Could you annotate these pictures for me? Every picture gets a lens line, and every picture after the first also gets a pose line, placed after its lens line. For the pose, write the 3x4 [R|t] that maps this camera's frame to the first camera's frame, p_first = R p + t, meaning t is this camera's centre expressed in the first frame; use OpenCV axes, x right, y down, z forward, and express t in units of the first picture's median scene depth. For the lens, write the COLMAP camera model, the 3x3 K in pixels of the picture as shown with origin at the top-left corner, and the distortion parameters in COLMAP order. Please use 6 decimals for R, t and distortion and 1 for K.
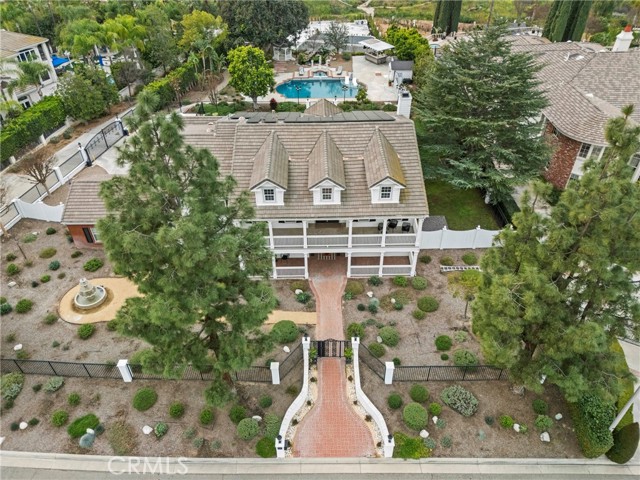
lens RADIAL K [[495.8, 0, 320.0], [0, 495.8, 240.0], [0, 0, 1]] dist [0.008598, -0.002616]
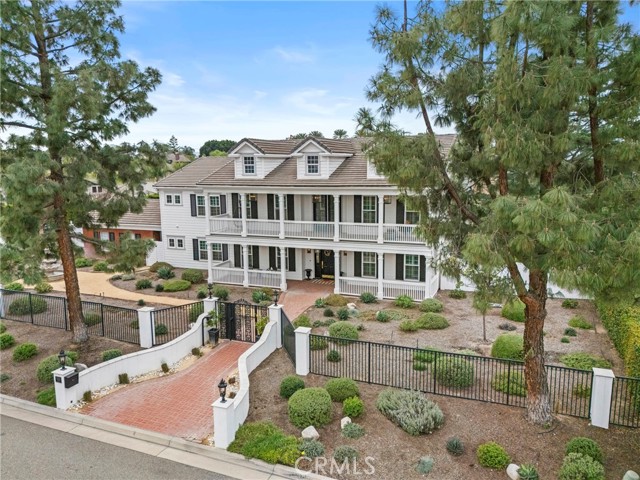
lens RADIAL K [[495.8, 0, 320.0], [0, 495.8, 240.0], [0, 0, 1]] dist [0.008598, -0.002616]
pose [[0.928149, 0.056096, -0.367958, 0.377522], [-0.229376, 0.864755, -0.446750, 0.425463], [0.293132, 0.499051, 0.815489, 0.477537]]
